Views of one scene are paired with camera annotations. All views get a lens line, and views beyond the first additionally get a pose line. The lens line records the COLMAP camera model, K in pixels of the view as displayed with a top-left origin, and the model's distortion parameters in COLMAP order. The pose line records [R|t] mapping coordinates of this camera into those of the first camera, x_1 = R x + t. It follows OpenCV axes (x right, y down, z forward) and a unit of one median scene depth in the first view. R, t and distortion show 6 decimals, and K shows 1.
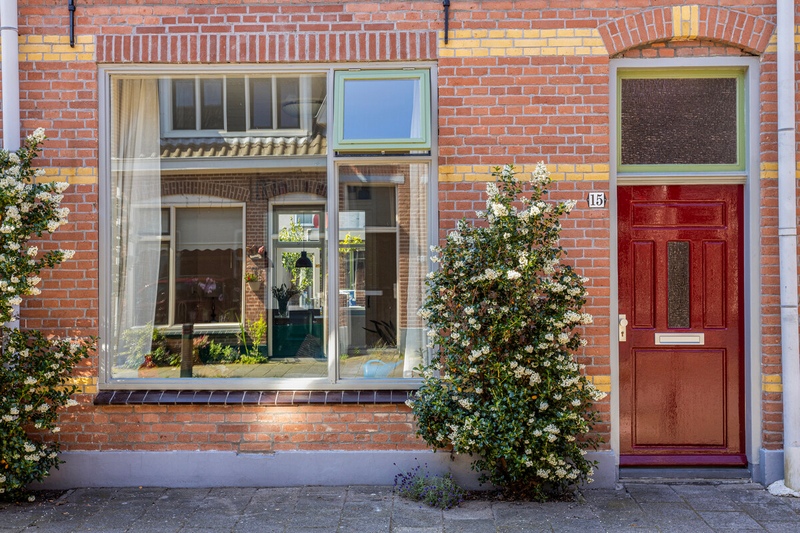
lens RADIAL K [[854.6, 0, 395.8], [0, 854.6, 263.4], [0, 0, 1]] dist [0.008708, 0.000000]
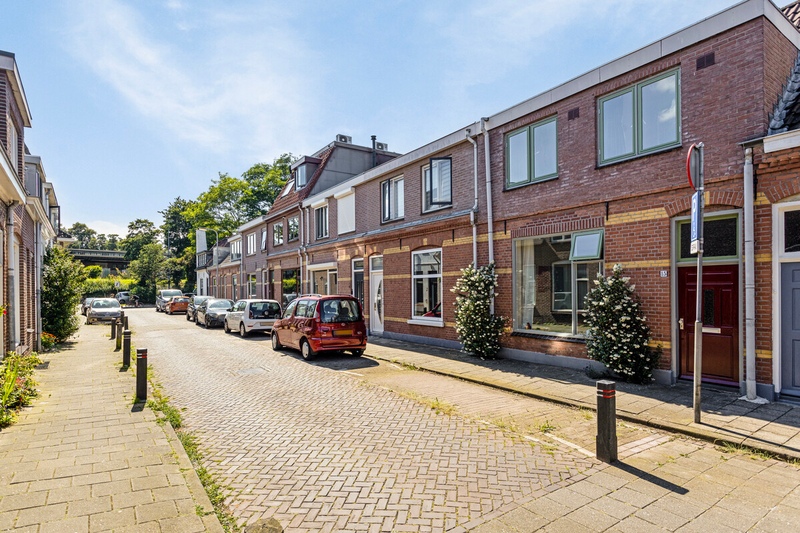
lens RADIAL K [[433.7, 0, 384.4], [0, 433.7, 288.0], [0, 0, 1]] dist [-0.019076, 0.012382]
pose [[0.560185, -0.002306, -0.828364, 0.837190], [0.024535, 0.999604, 0.013809, -0.069902], [0.828004, -0.028060, 0.560020, -0.428661]]
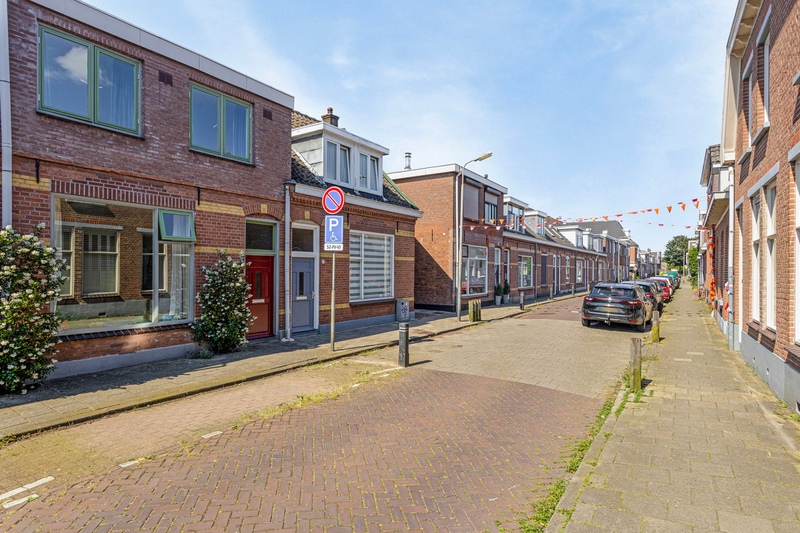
lens RADIAL K [[433.7, 0, 404.4], [0, 433.7, 269.5], [0, 0, 1]] dist [-0.019076, 0.012382]
pose [[0.524778, 0.010299, 0.851177, -0.836885], [-0.022974, 0.999734, 0.002068, -0.054920], [-0.850929, -0.020640, 0.524875, -0.393265]]
